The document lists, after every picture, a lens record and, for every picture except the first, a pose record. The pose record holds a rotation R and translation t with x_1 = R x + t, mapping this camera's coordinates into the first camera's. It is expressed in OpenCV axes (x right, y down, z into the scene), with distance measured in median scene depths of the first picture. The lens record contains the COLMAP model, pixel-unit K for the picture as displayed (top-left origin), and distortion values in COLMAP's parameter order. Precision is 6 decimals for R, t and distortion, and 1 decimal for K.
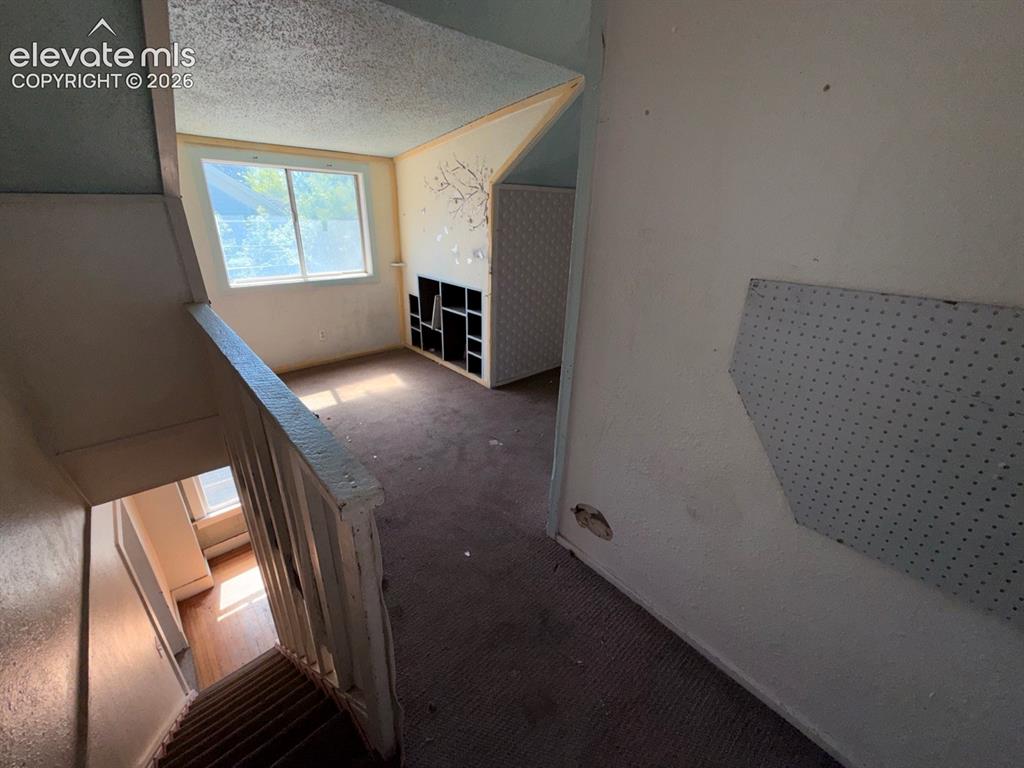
lens RADIAL K [[410.8, 0, 508.5], [0, 410.8, 384.0], [0, 0, 1]] dist [0.000298, -0.000432]
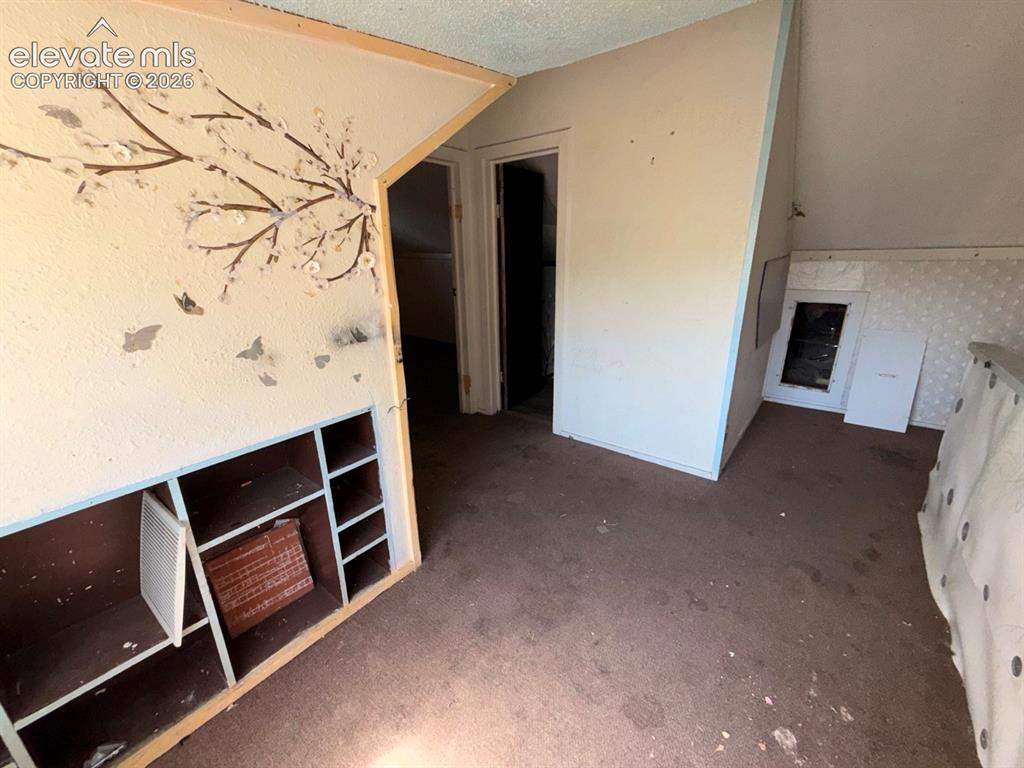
lens RADIAL K [[410.8, 0, 510.5], [0, 410.8, 381.3], [0, 0, 1]] dist [0.000298, -0.000432]
pose [[-0.173577, -0.328561, 0.928396, -0.523883], [0.389155, 0.843101, 0.371133, -0.370416], [-0.904671, 0.425710, -0.018482, 0.867782]]
